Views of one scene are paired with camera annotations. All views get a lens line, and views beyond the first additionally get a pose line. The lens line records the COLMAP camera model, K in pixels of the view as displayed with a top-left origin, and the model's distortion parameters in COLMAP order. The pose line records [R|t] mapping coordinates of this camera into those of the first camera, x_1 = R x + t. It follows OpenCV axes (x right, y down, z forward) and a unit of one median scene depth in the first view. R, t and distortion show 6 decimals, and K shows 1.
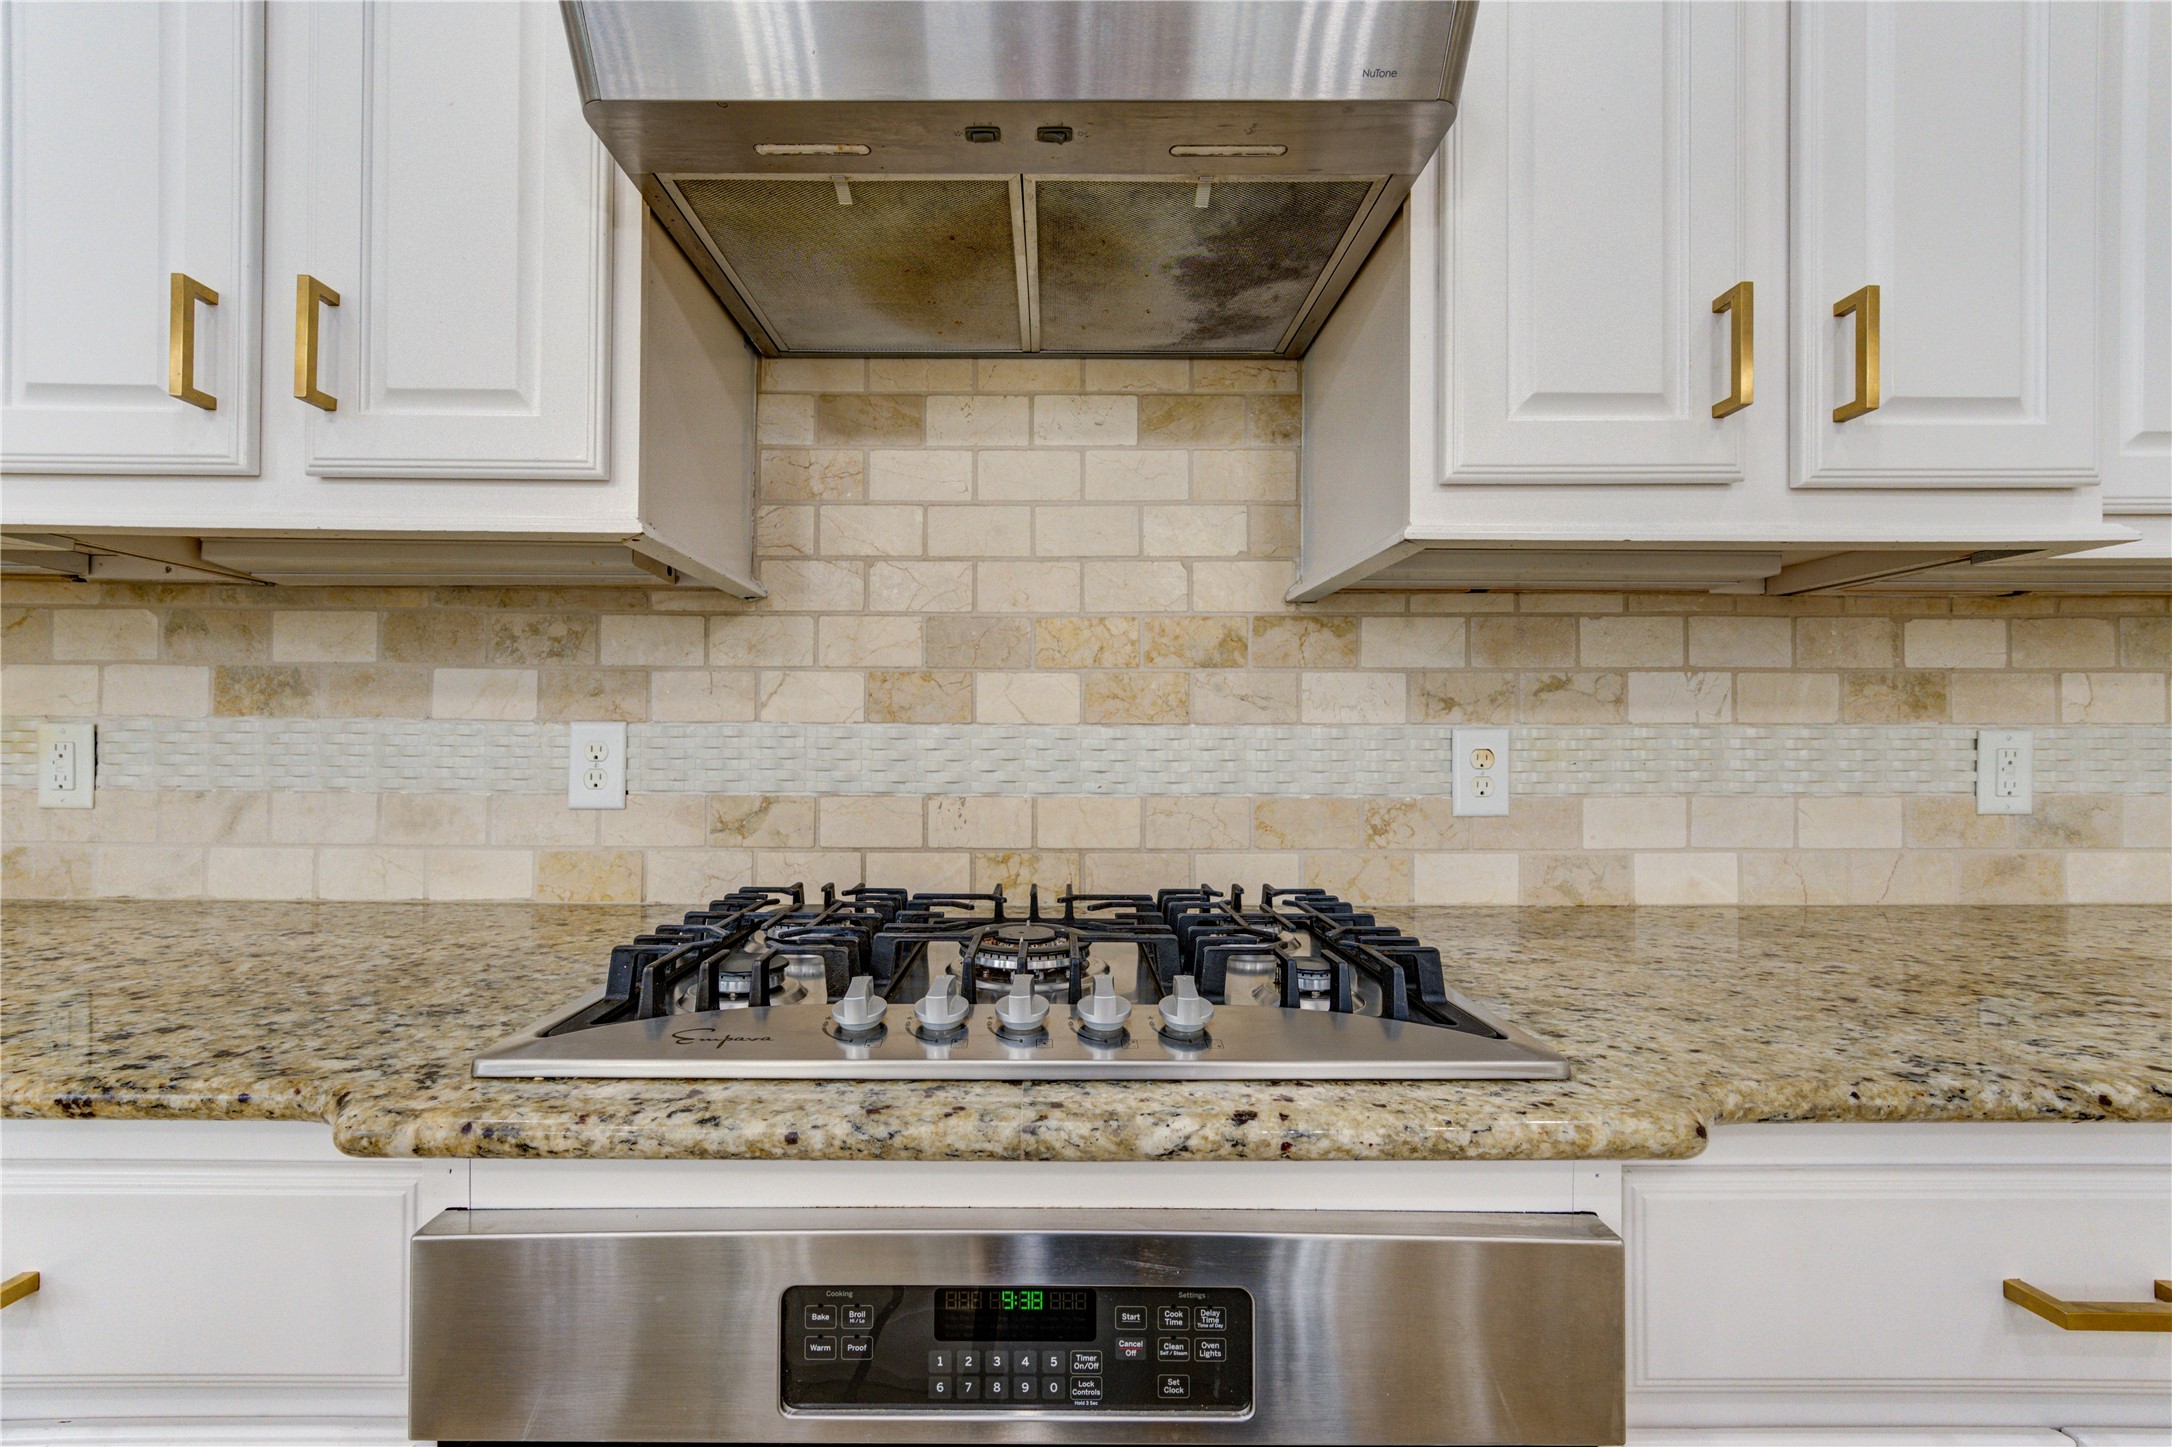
lens RADIAL K [[908.4, 0, 1054.0], [0, 908.4, 762.7], [0, 0, 1]] dist [0.002059, 0.000162]
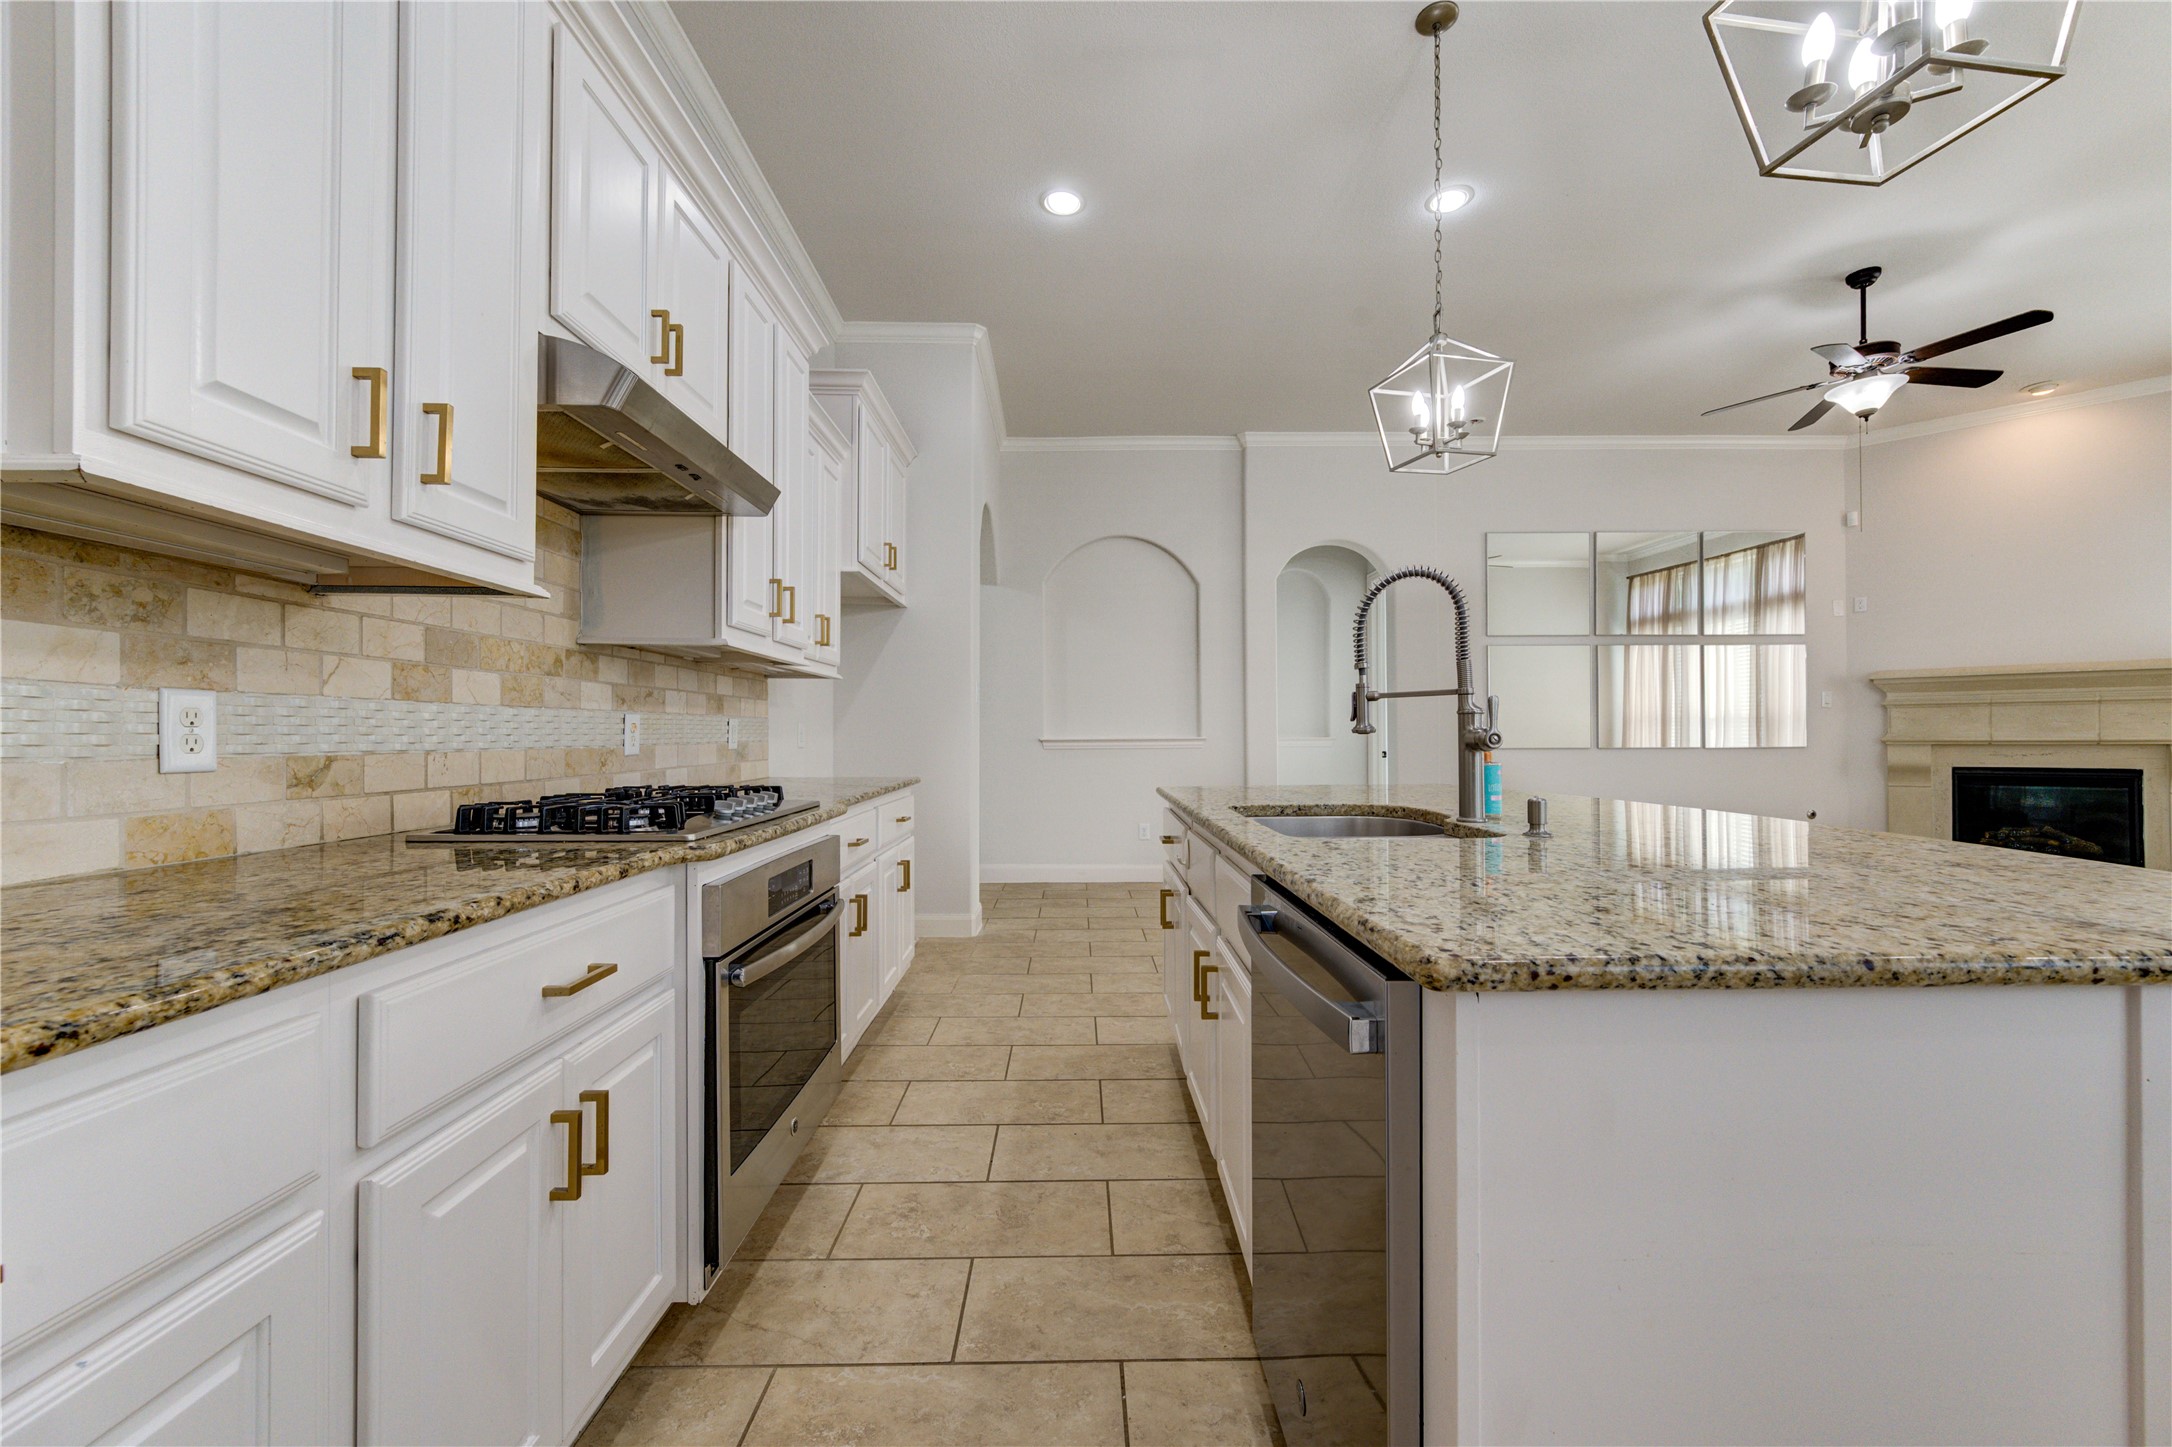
lens RADIAL K [[835.8, 0, 1097.5], [0, 835.8, 729.2], [0, 0, 1]] dist [0.001128, 0.000081]
pose [[-0.022522, 0.002778, 0.999742, -1.480726], [-0.004163, 0.999987, -0.002872, -0.000593], [-0.999738, -0.004227, -0.022510, -0.028269]]
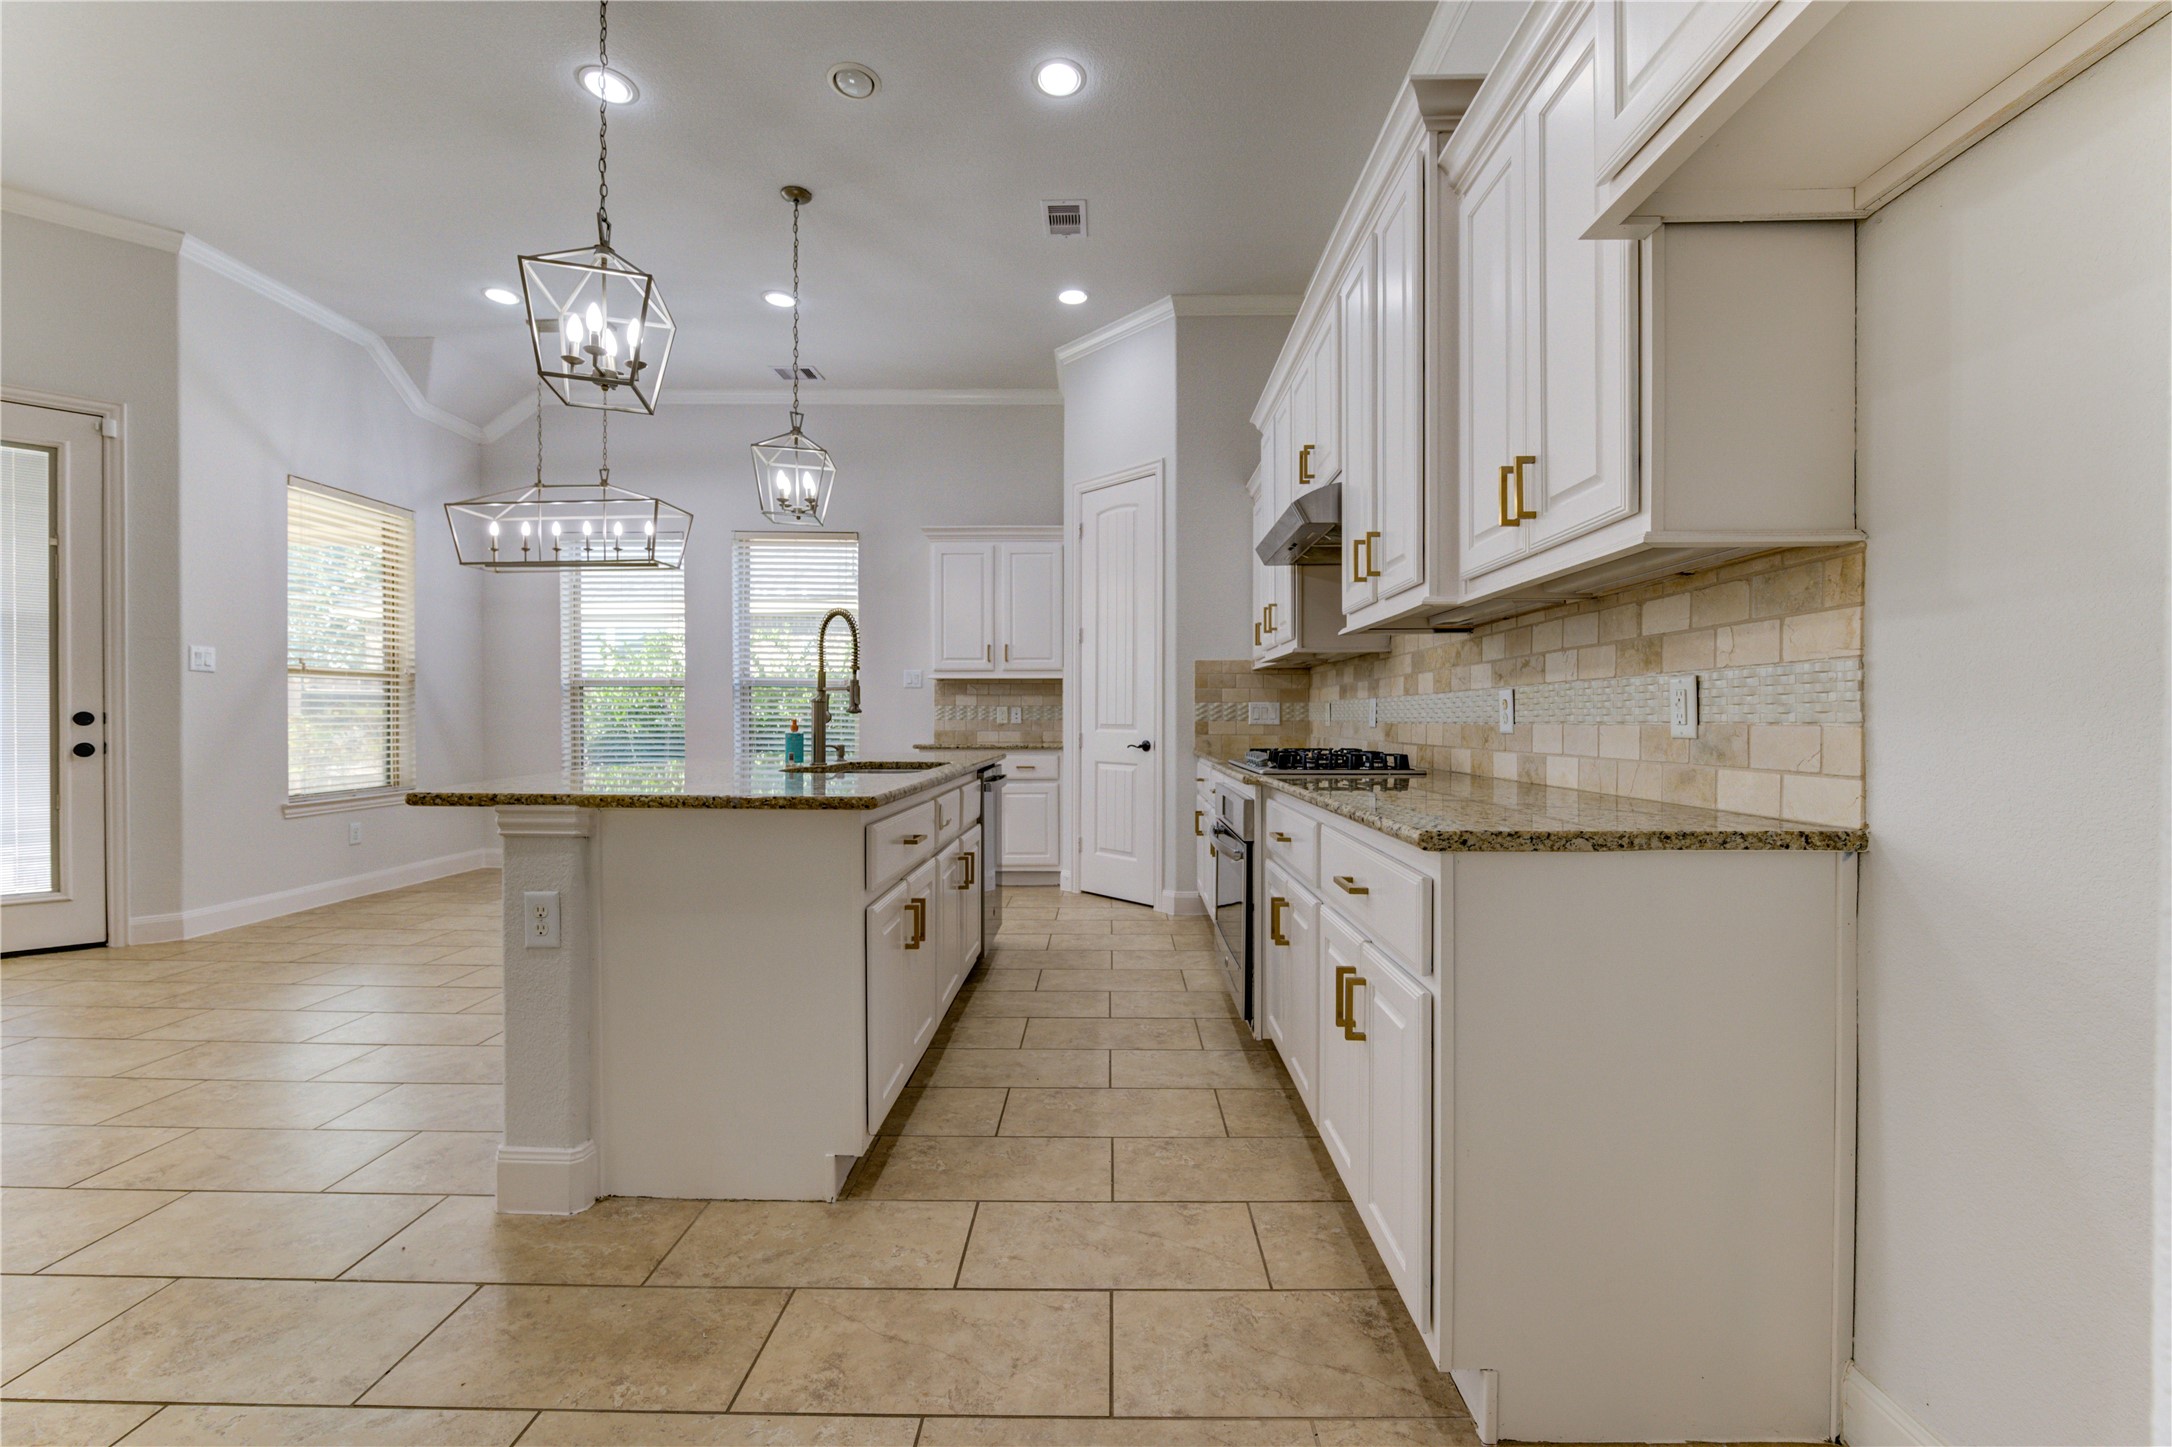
lens RADIAL K [[892.7, 0, 1114.8], [0, 892.7, 727.9], [0, 0, 1]] dist [-0.010274, -0.000259]
pose [[-0.001513, 0.006526, -0.999978, 2.386528], [0.004042, 0.999971, 0.006519, 0.029819], [0.999991, -0.004032, -0.001539, 0.161329]]
